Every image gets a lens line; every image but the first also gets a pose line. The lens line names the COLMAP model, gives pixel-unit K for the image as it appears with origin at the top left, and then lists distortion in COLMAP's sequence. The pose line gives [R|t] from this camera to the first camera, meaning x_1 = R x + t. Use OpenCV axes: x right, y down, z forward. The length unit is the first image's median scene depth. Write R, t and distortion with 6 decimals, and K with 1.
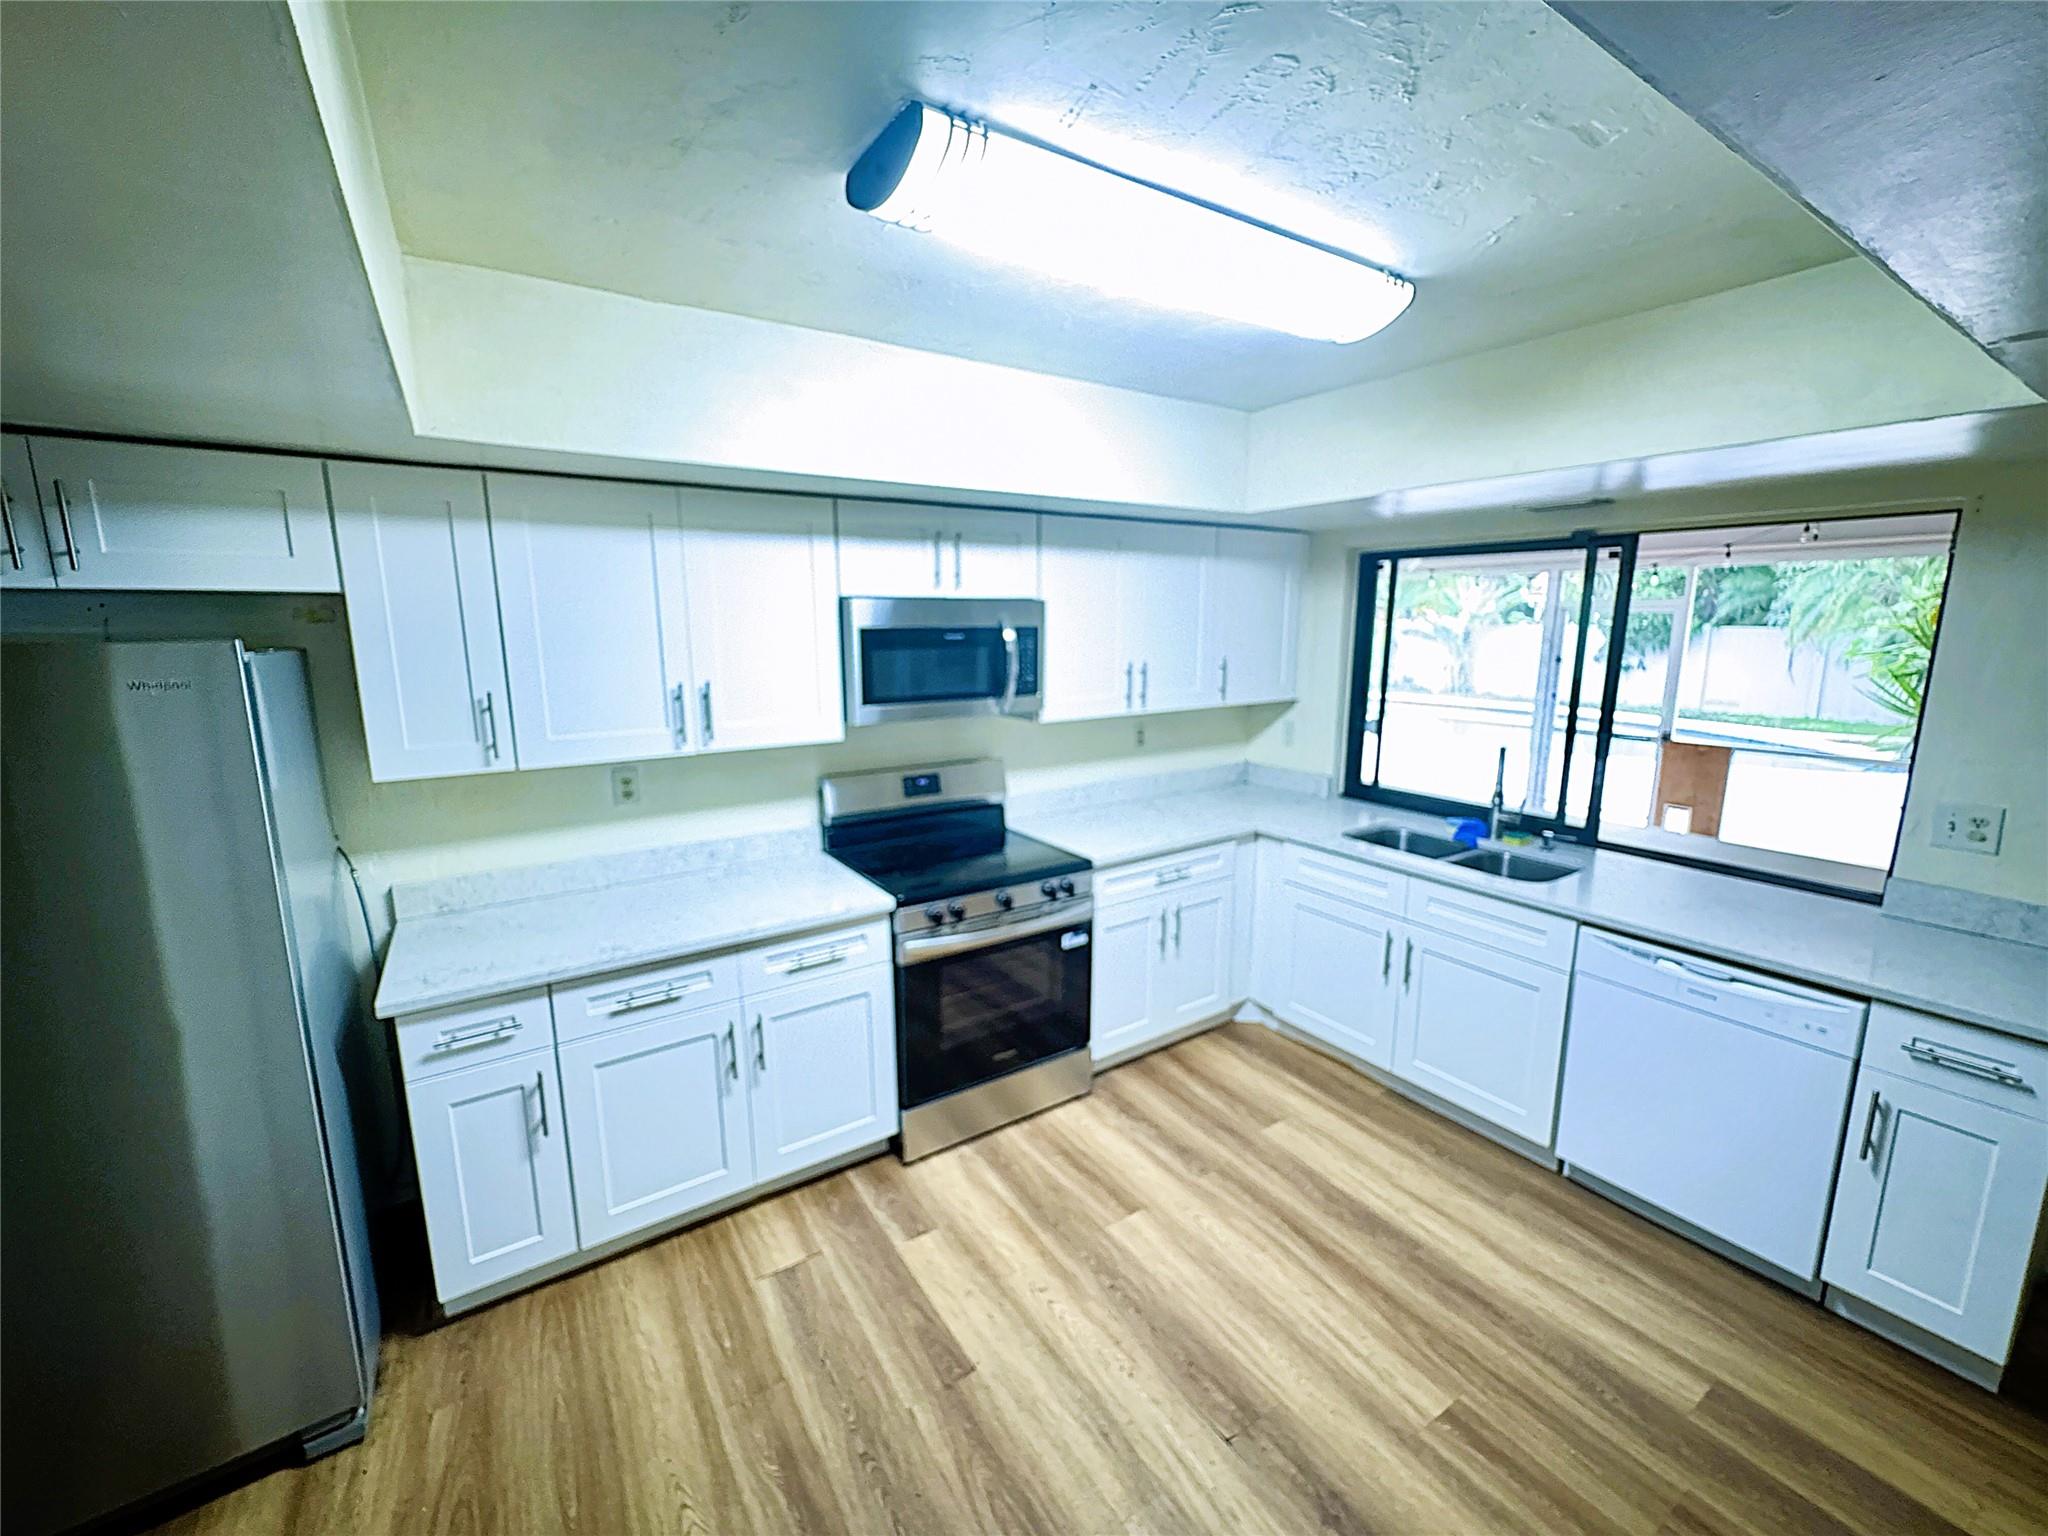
lens RADIAL K [[818.9, 0, 1024.0], [0, 818.9, 768.0], [0, 0, 1]] dist [0.000164, -0.000040]
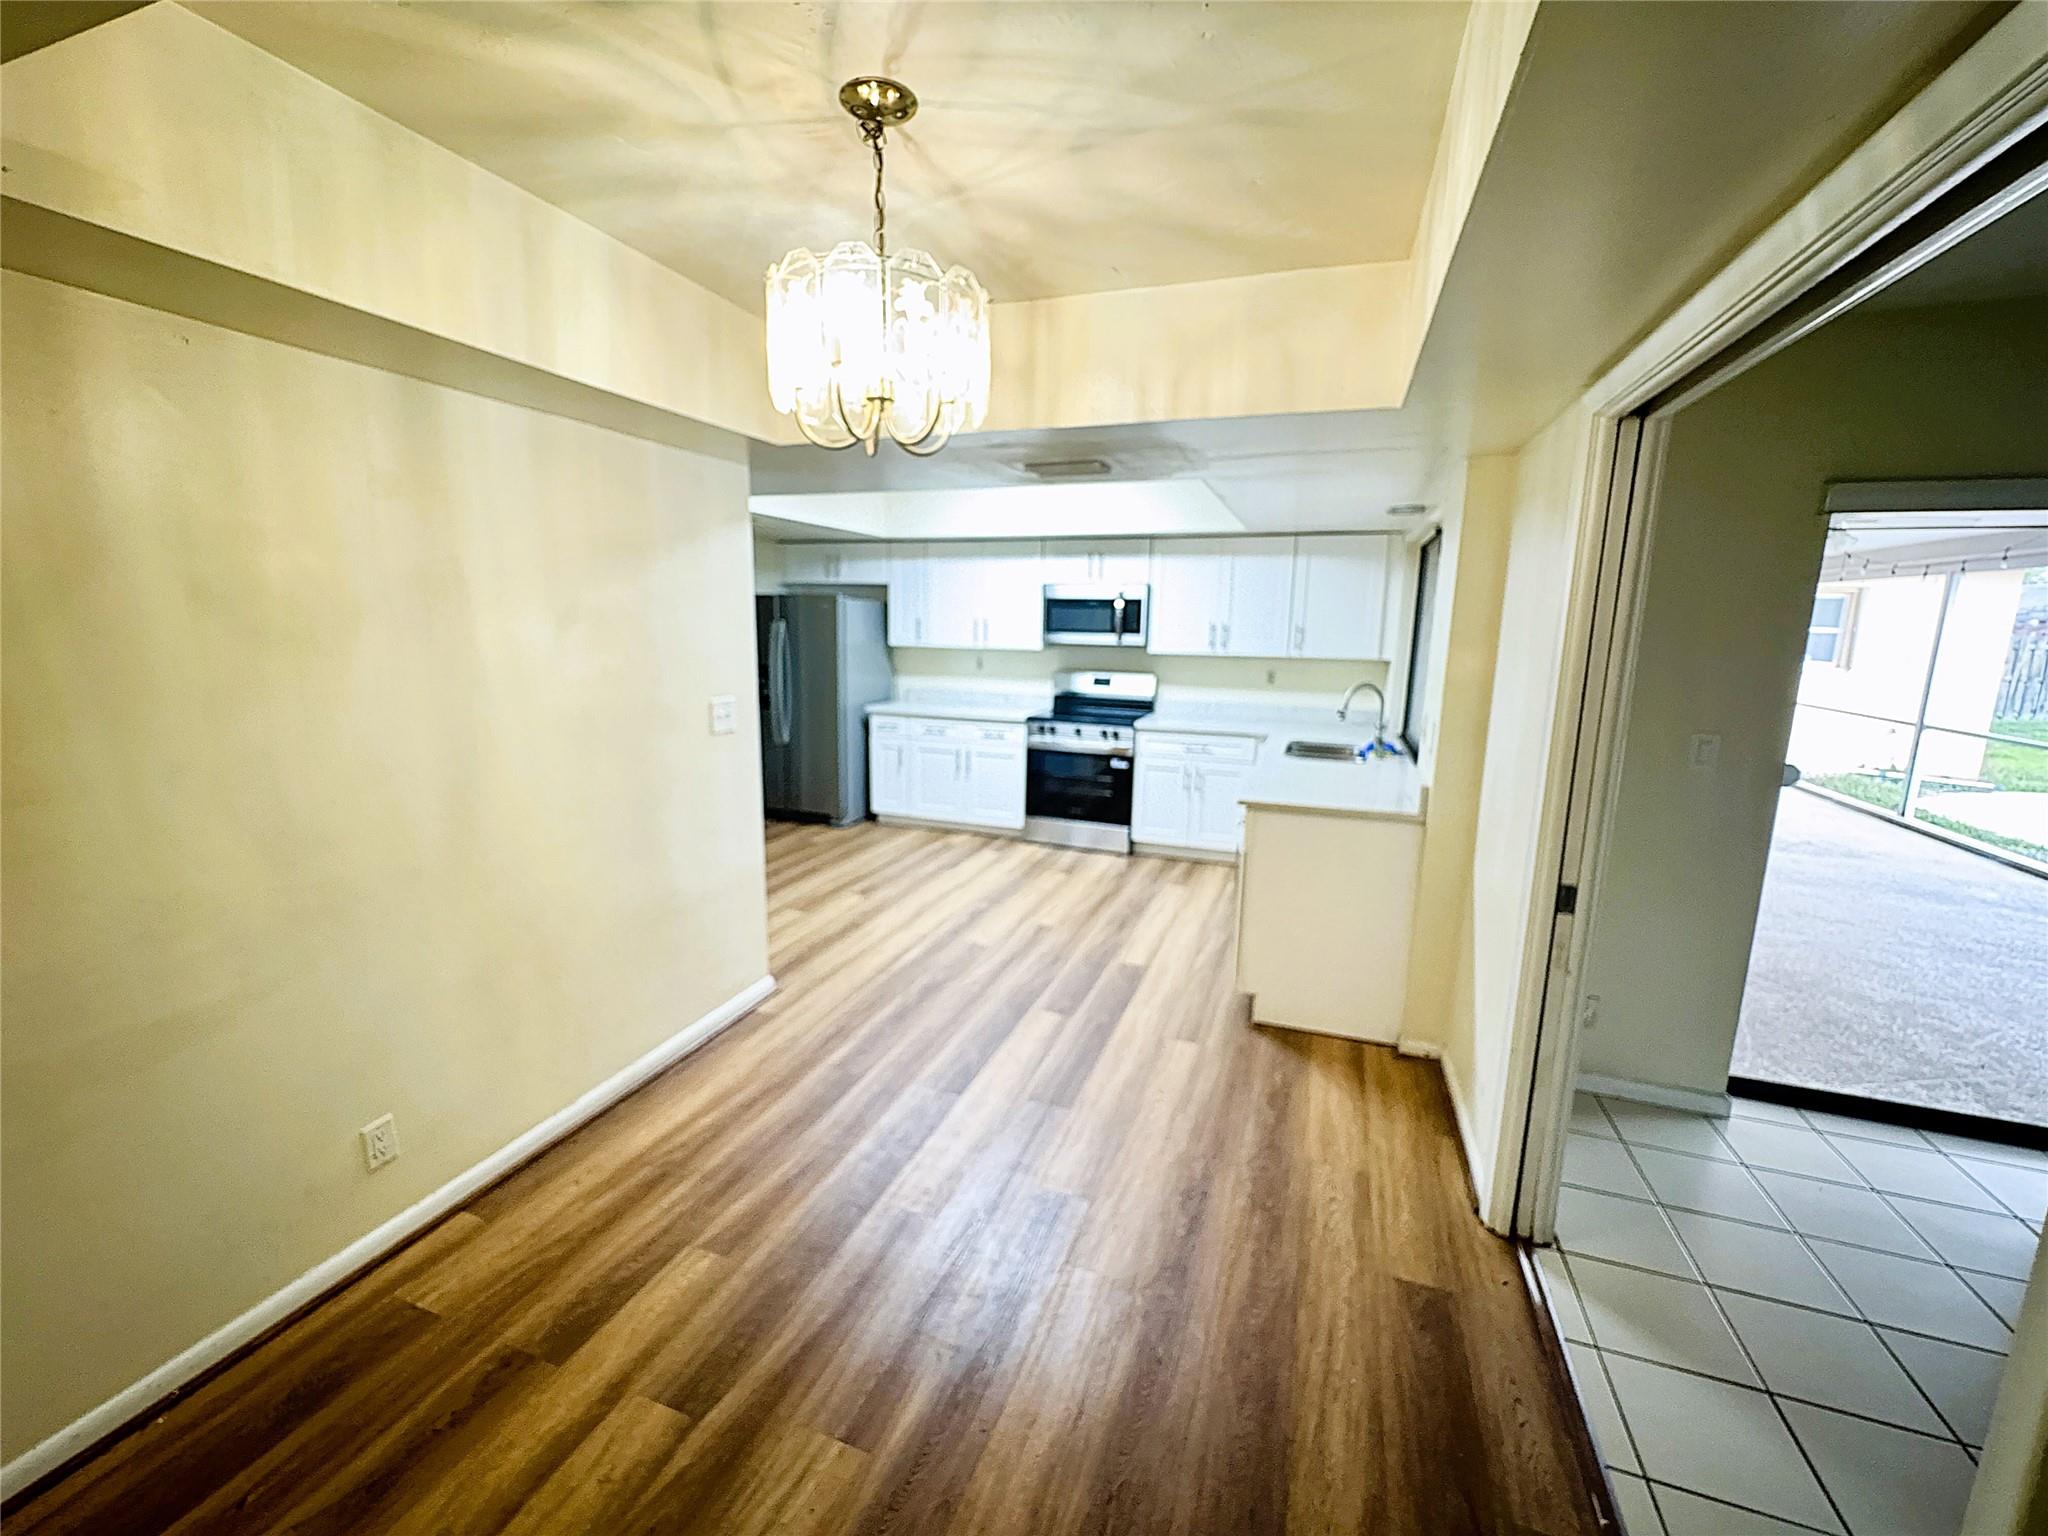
lens RADIAL K [[818.9, 0, 1024.0], [0, 818.9, 768.0], [0, 0, 1]] dist [0.000164, -0.000040]
pose [[0.601083, 0.158455, -0.783321, 1.490317], [-0.167841, 0.983317, 0.070118, 0.130796], [0.781363, 0.089326, 0.617651, -0.355330]]
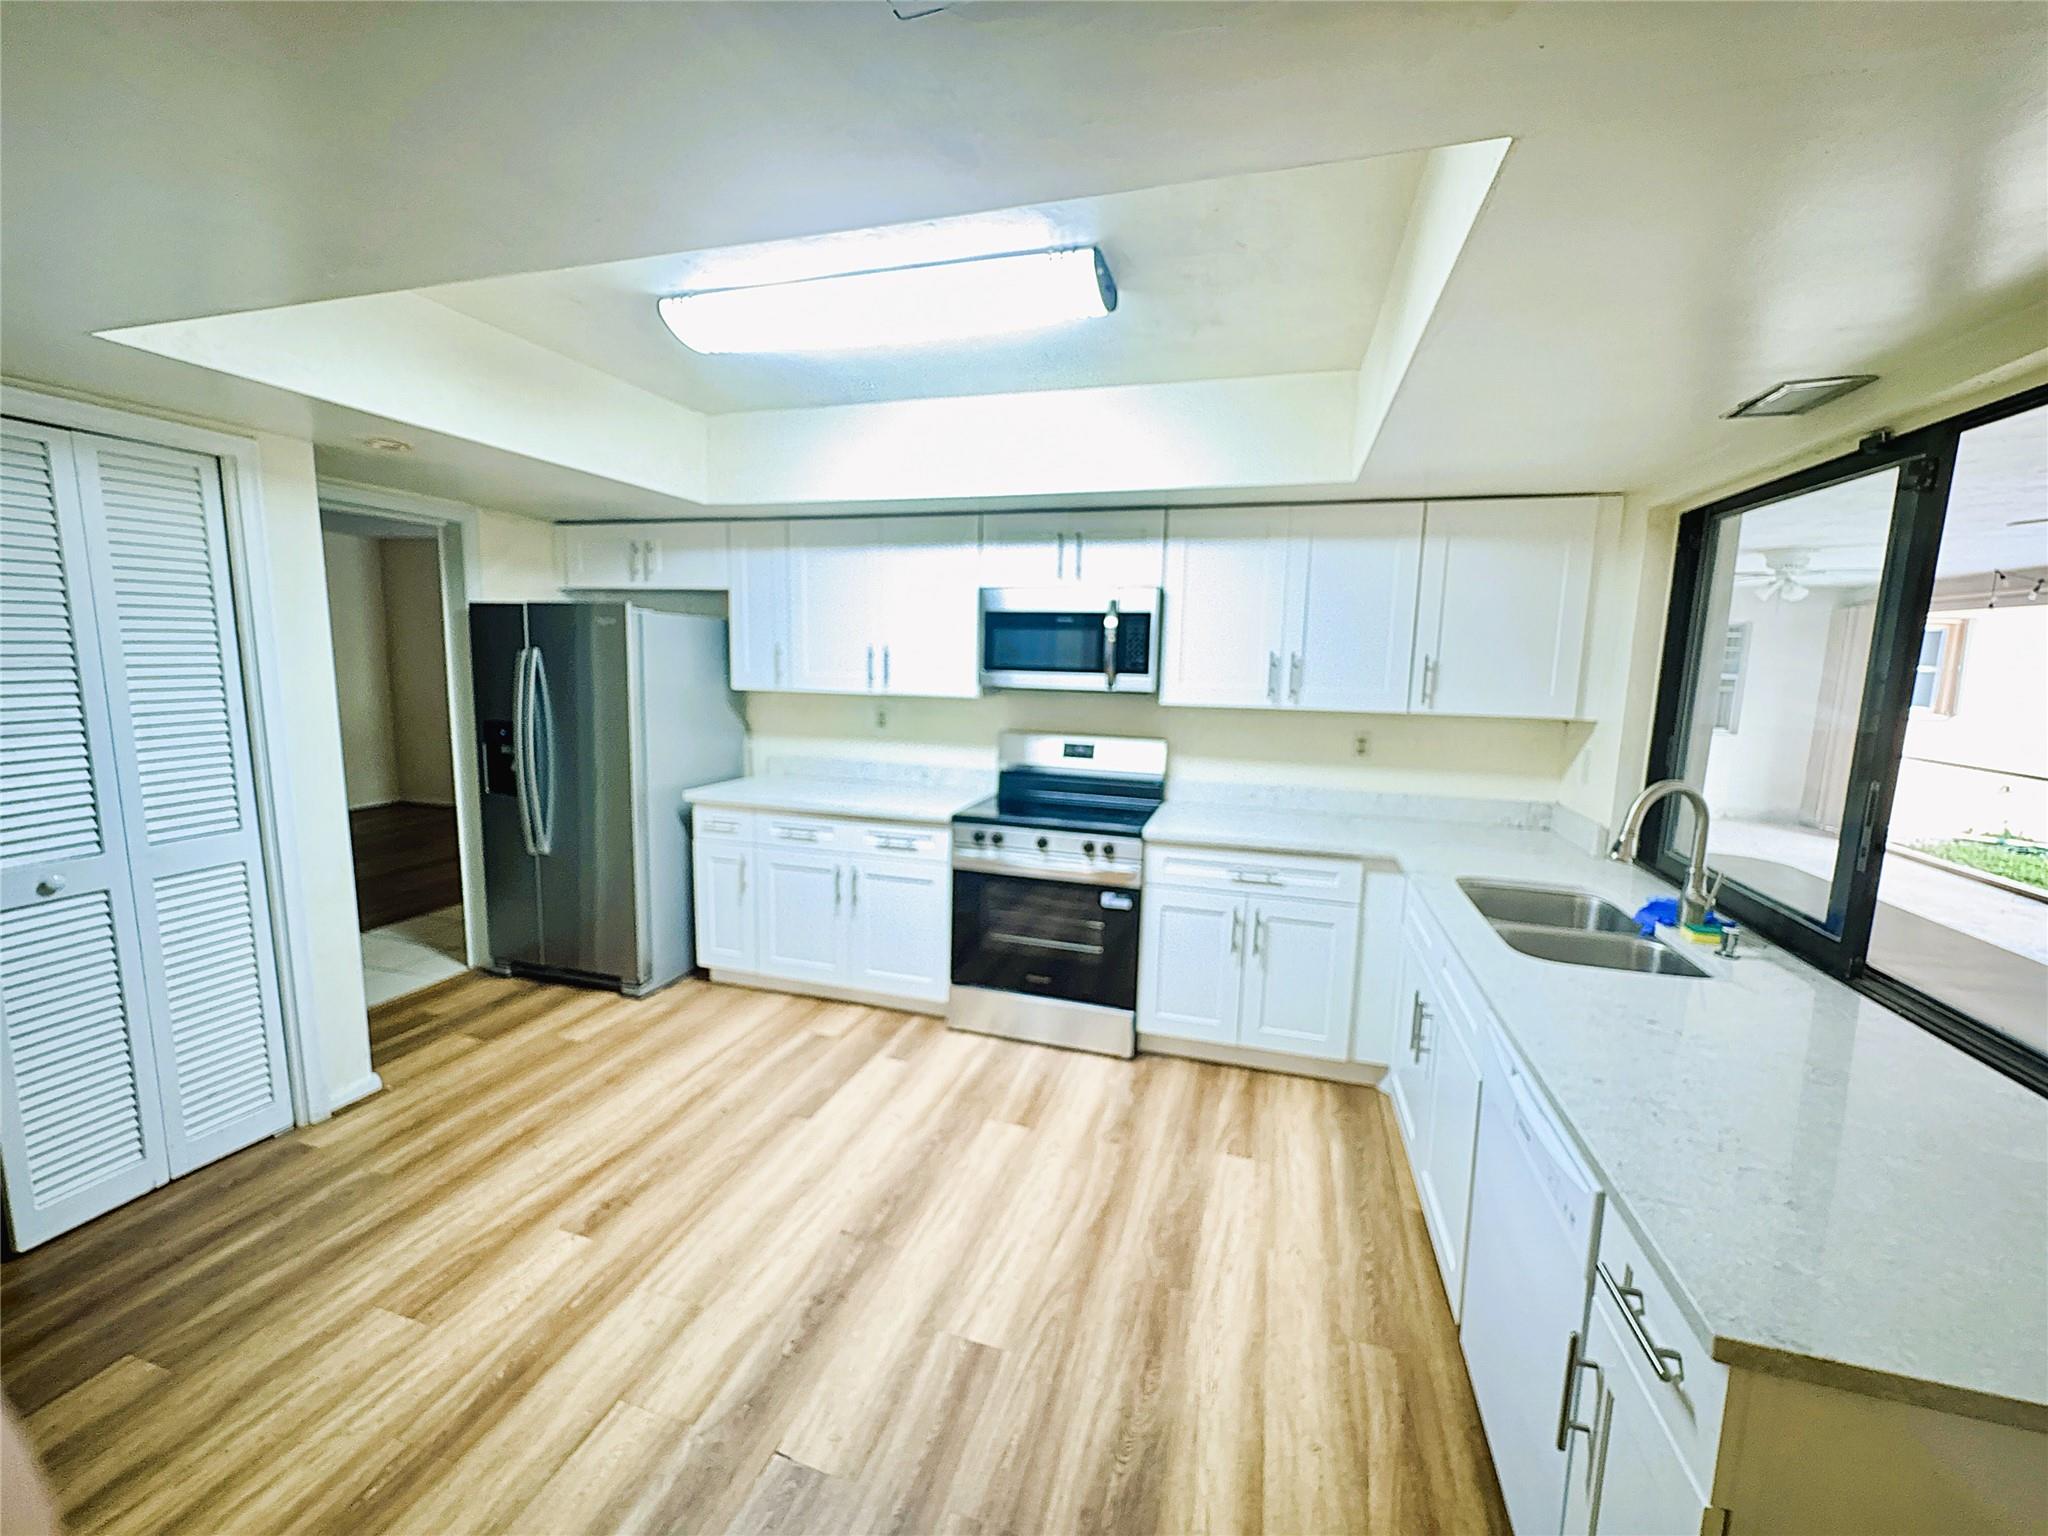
lens RADIAL K [[818.9, 0, 1024.0], [0, 818.9, 768.0], [0, 0, 1]] dist [0.000164, -0.000040]
pose [[0.649170, 0.123963, -0.750474, 0.808985], [-0.165613, 0.985996, 0.019609, 0.039333], [0.742395, 0.111558, 0.660609, 0.196065]]
